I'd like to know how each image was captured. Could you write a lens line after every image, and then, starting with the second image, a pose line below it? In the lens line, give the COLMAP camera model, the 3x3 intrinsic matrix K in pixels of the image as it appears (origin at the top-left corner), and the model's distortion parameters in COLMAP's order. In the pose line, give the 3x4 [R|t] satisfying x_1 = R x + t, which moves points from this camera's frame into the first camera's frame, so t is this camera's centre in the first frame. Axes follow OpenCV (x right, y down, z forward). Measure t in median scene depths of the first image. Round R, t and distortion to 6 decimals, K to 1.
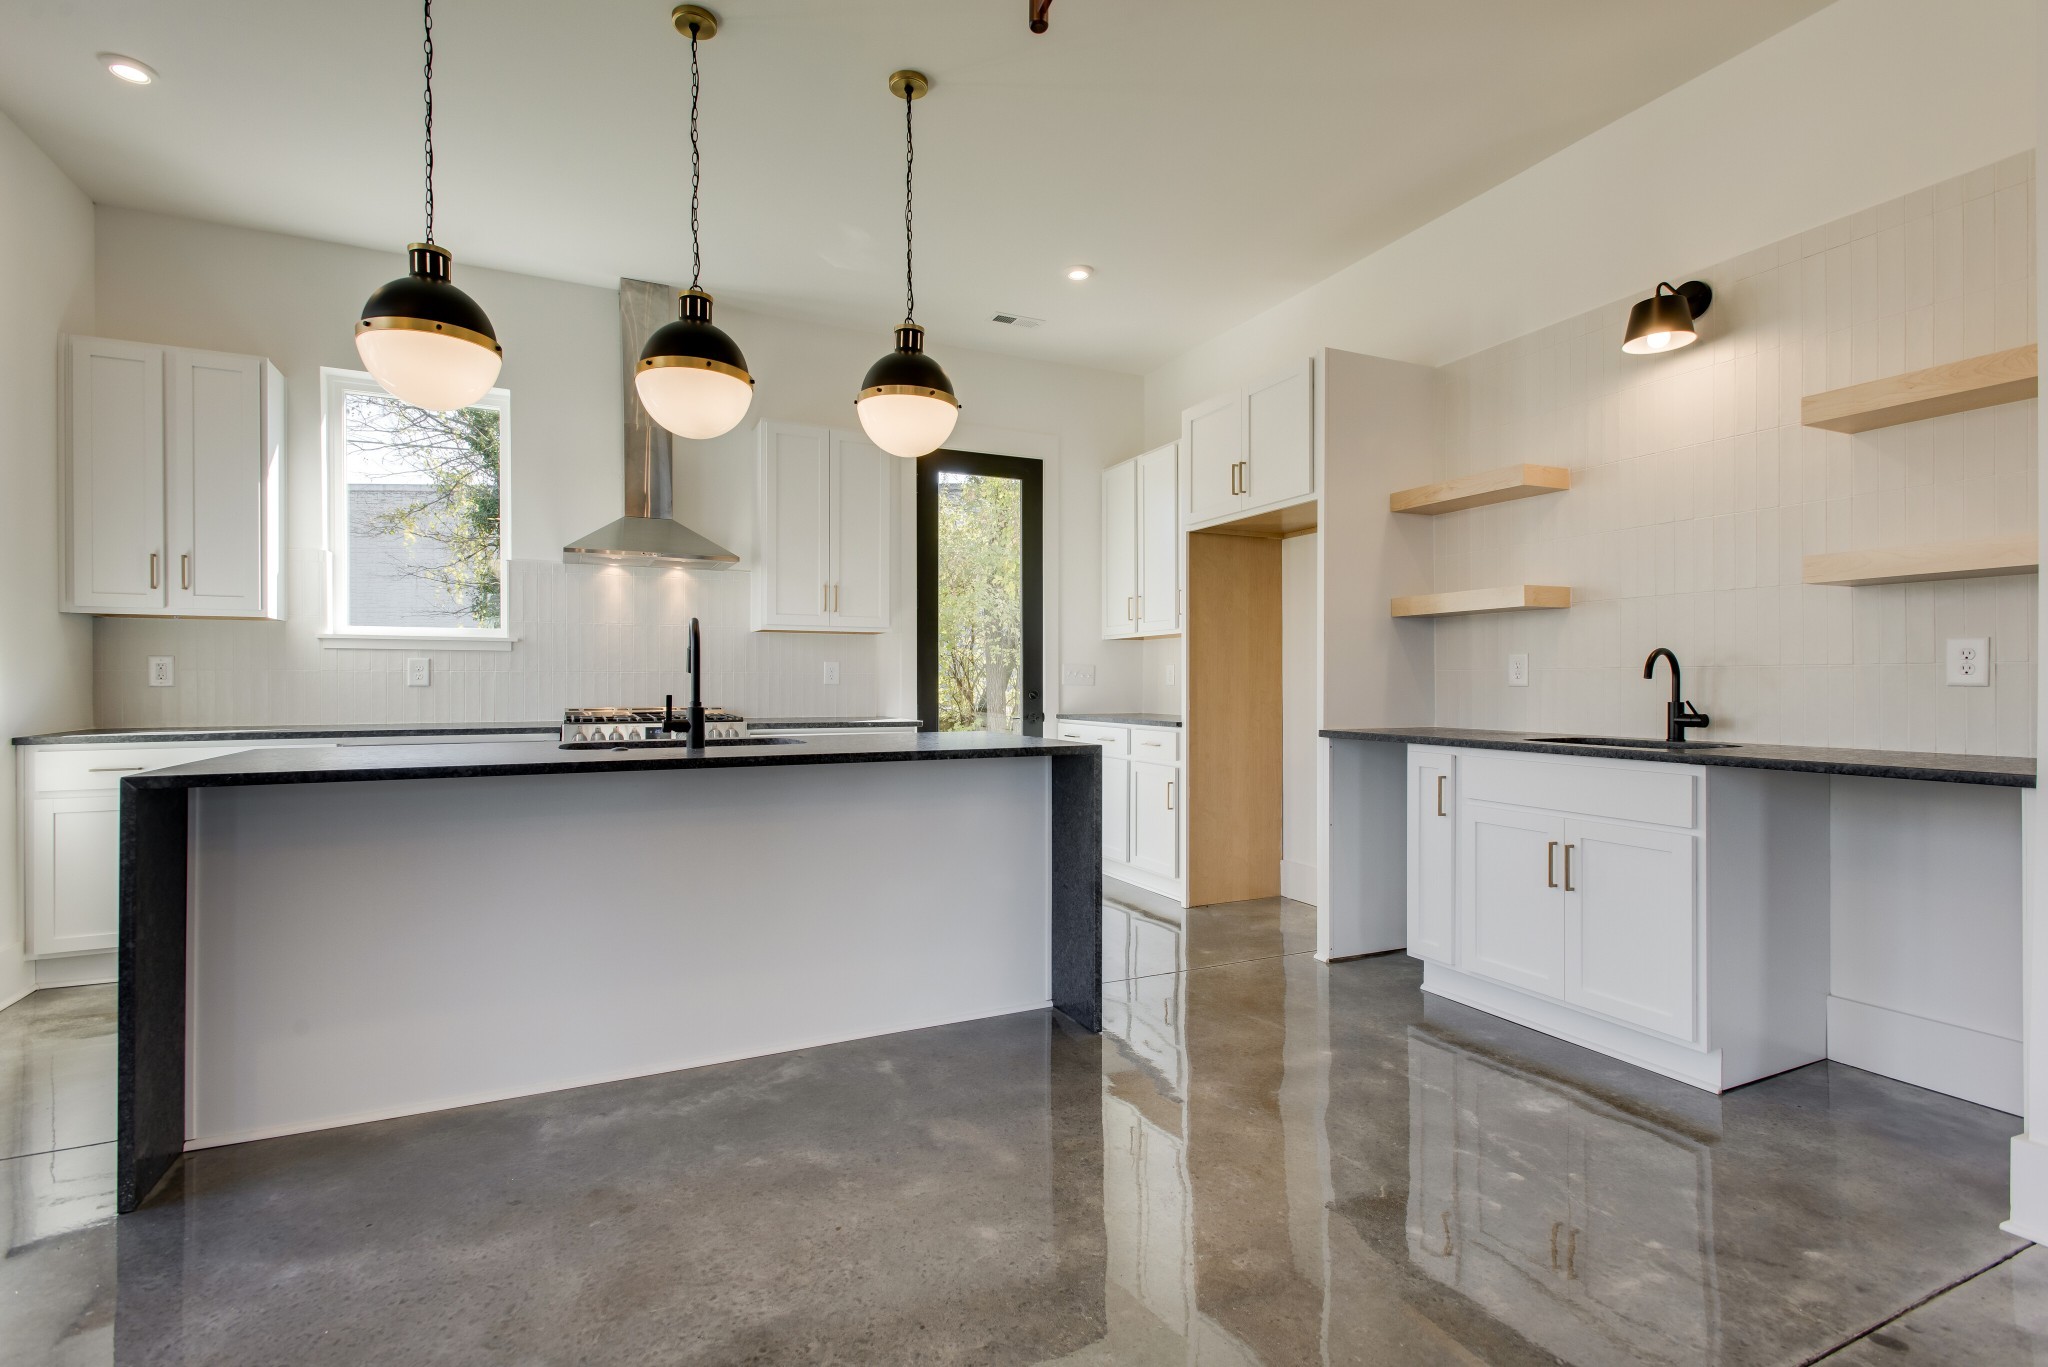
lens RADIAL K [[910.2, 0, 1001.0], [0, 910.2, 685.7], [0, 0, 1]] dist [0.005040, -0.000299]
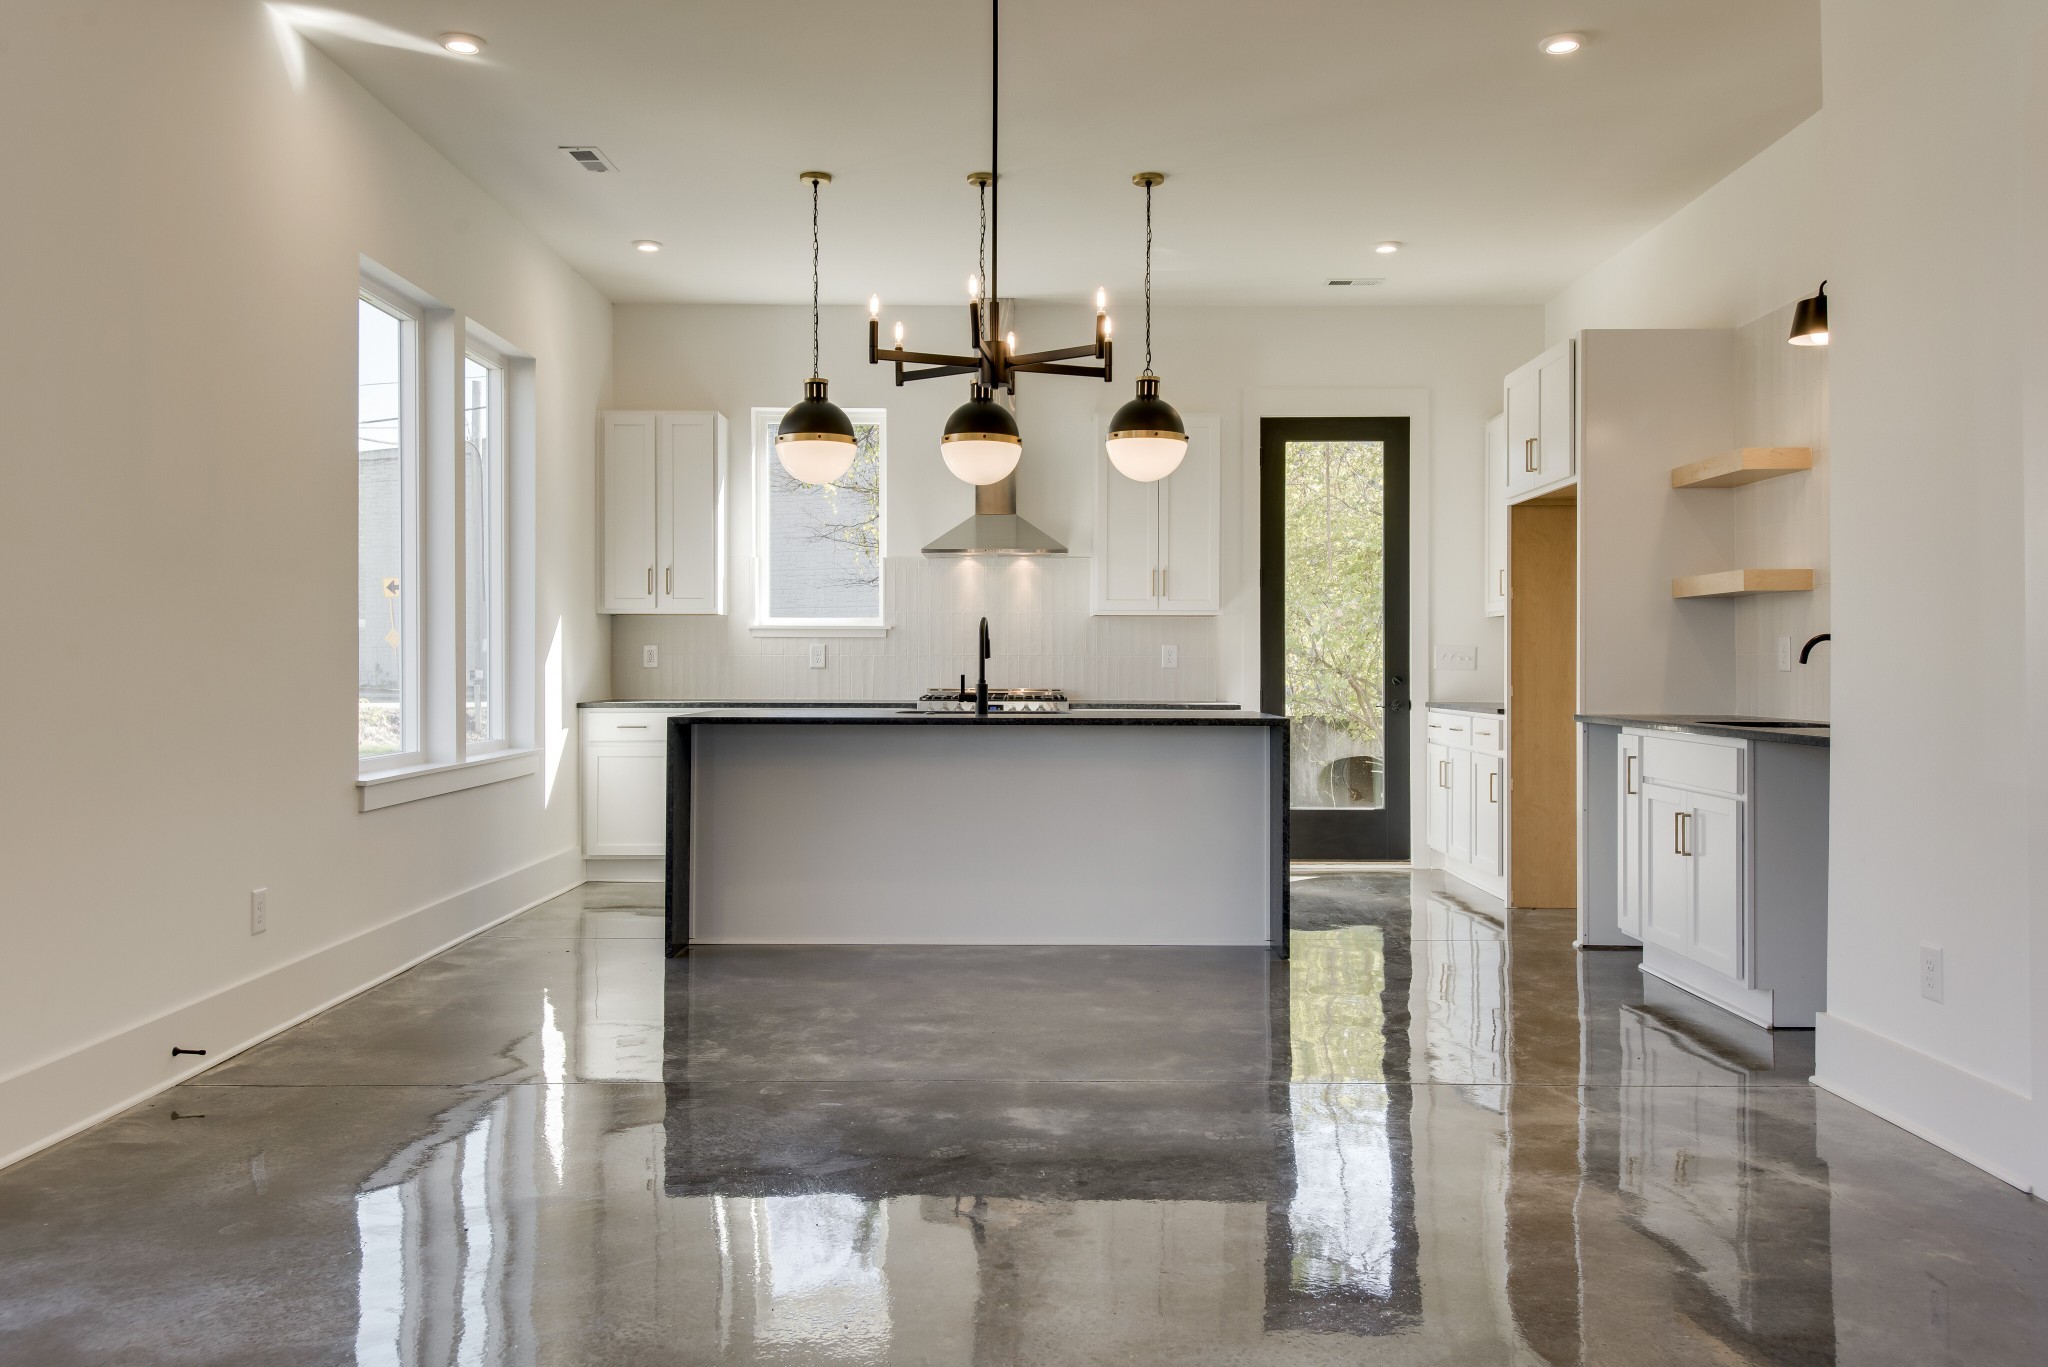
lens RADIAL K [[1374.8, 0, 1020.6], [0, 1374.8, 666.8], [0, 0, 1]] dist [0.022130, 0.000637]
pose [[0.906252, 0.002418, -0.422731, 0.423496], [-0.003454, 0.999993, -0.001685, 0.001218], [0.422724, 0.002987, 0.906254, -0.604408]]
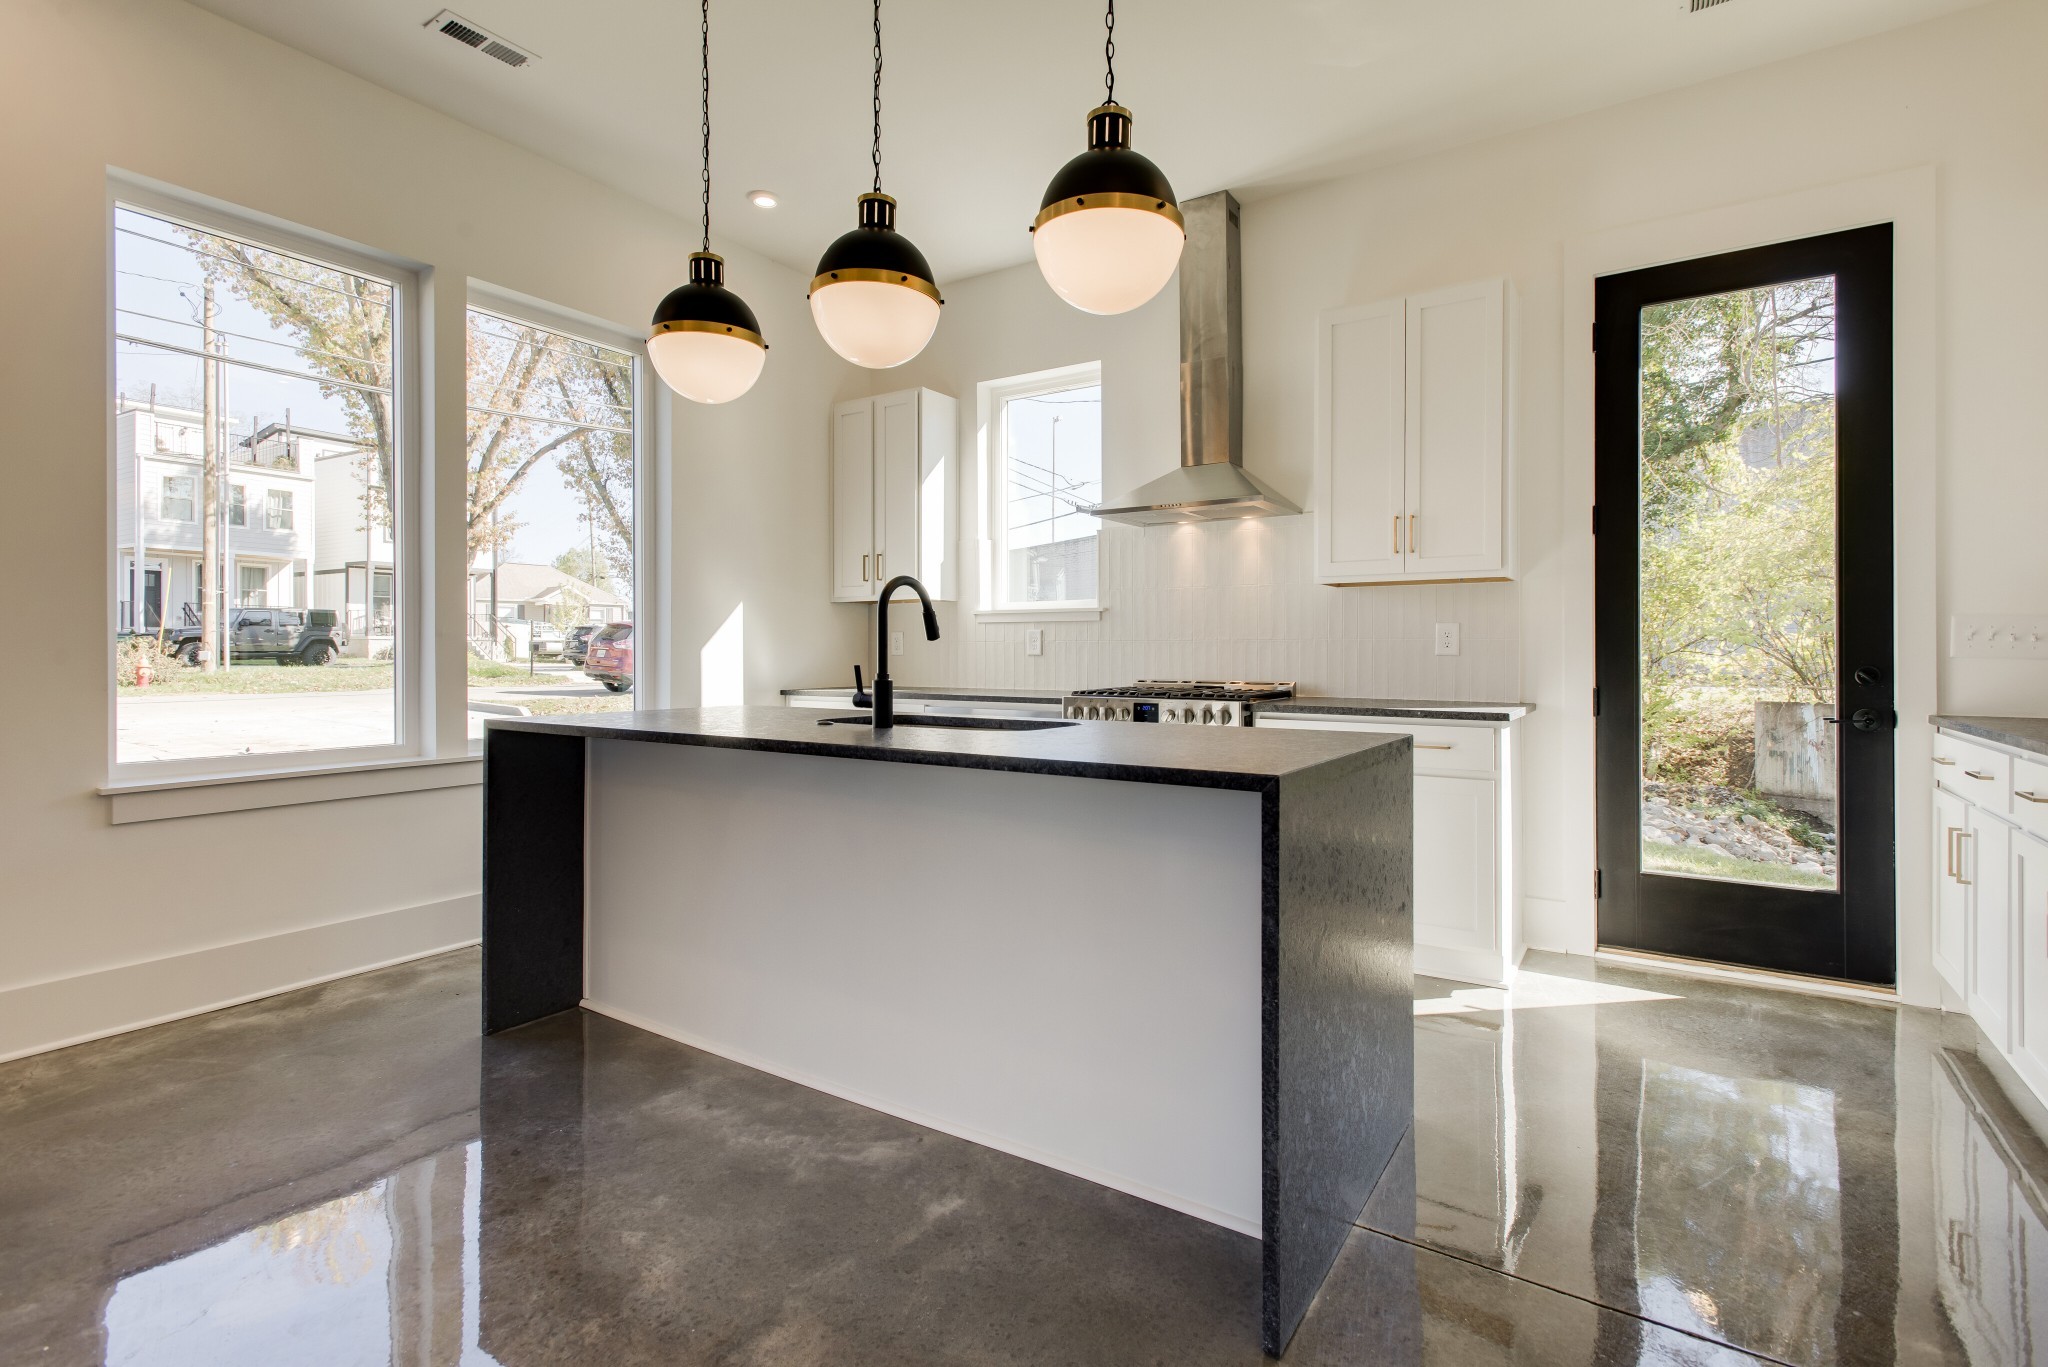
lens RADIAL K [[939.9, 0, 1043.8], [0, 939.9, 654.8], [0, 0, 1]] dist [0.009309, 0.000020]
pose [[0.554480, 0.002796, -0.832192, 0.354296], [-0.003655, 0.999993, 0.000924, -0.001327], [0.832189, 0.002529, 0.554486, 0.461967]]
